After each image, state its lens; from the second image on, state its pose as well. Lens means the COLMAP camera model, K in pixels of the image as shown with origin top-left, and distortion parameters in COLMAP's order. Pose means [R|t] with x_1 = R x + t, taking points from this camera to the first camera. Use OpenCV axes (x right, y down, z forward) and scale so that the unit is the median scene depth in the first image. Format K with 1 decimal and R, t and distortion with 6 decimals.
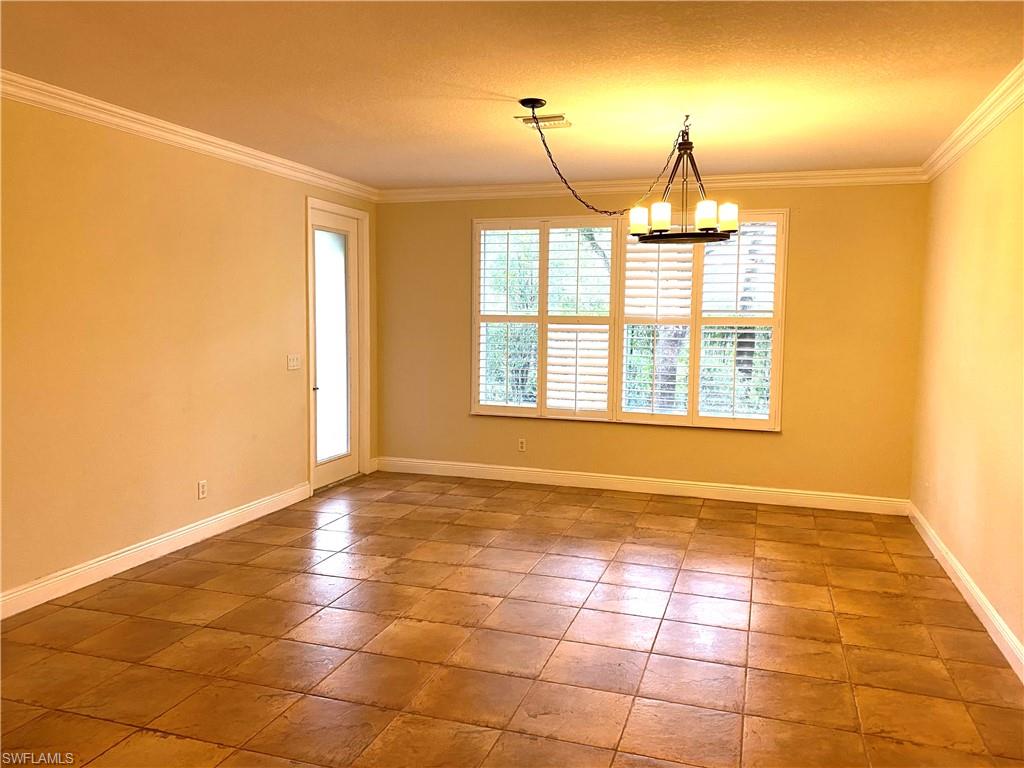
lens RADIAL K [[777.3, 0, 515.0], [0, 777.3, 376.6], [0, 0, 1]] dist [0.052637, -0.040594]
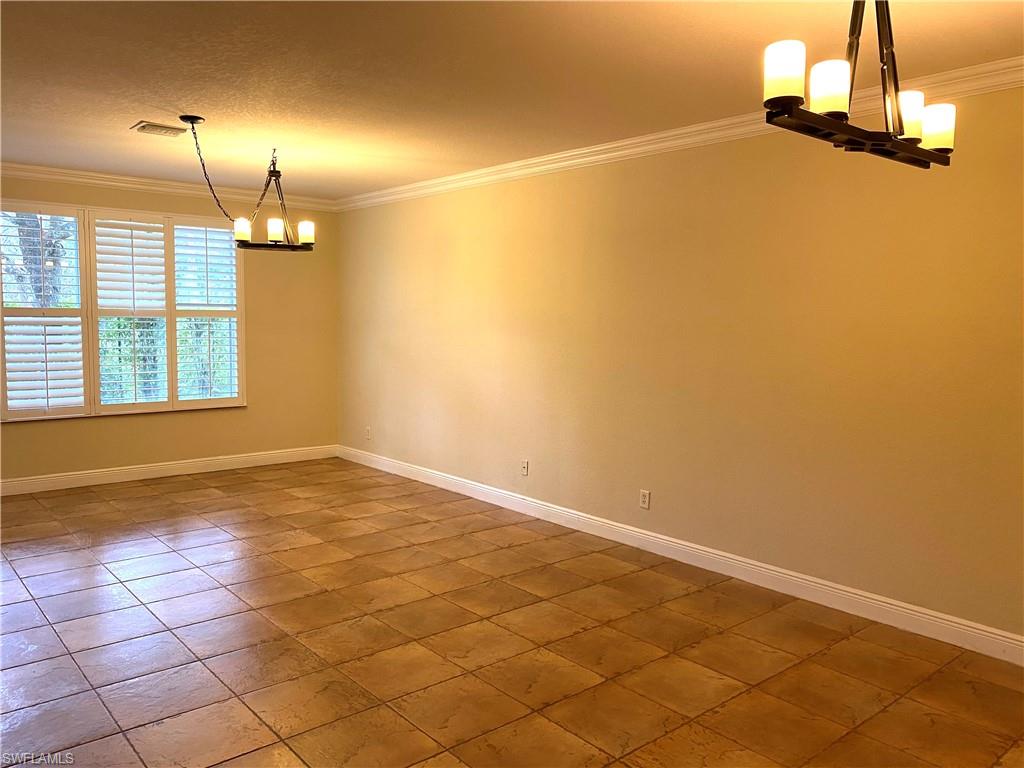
lens RADIAL K [[777.3, 0, 515.0], [0, 777.3, 376.6], [0, 0, 1]] dist [0.052637, -0.040594]
pose [[0.517279, -0.071671, 0.852810, -0.536672], [0.061233, 0.997033, 0.046650, -0.006030], [-0.853623, 0.028090, 0.520133, 0.031976]]
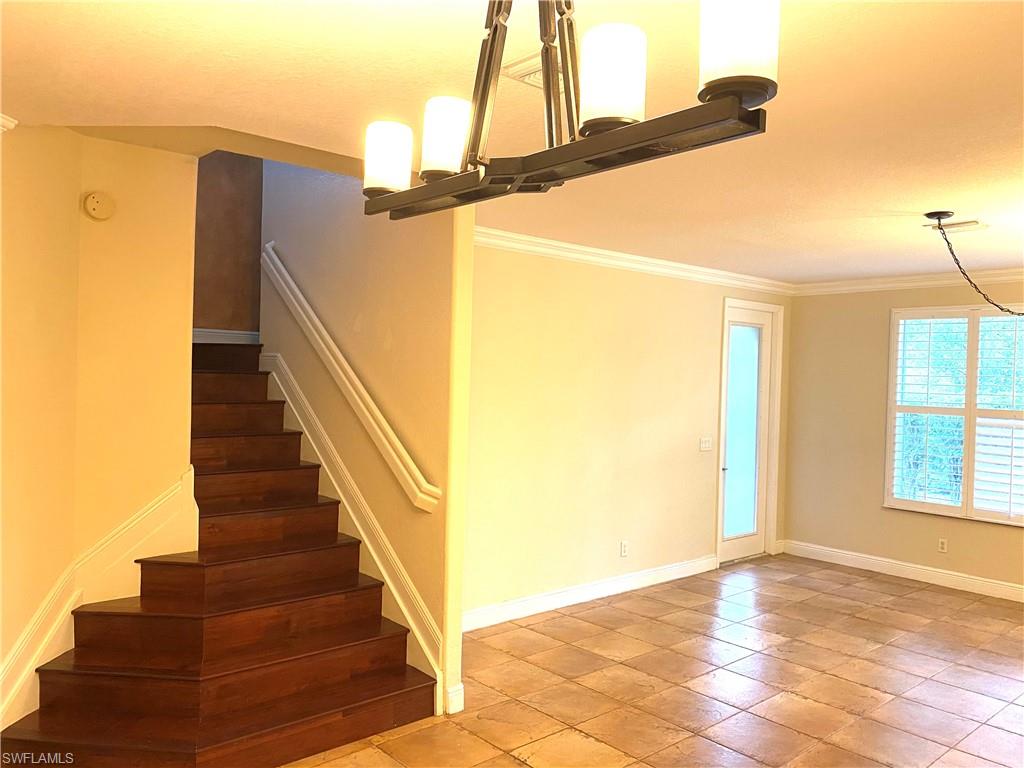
lens RADIAL K [[780.7, 0, 512.0], [0, 780.7, 384.0], [0, 0, 1]] dist [0.019215, -0.010757]
pose [[0.859825, 0.019151, -0.510229, 0.053479], [-0.060857, 0.996017, -0.065171, -0.016722], [0.506948, 0.087087, 0.857566, -0.121287]]
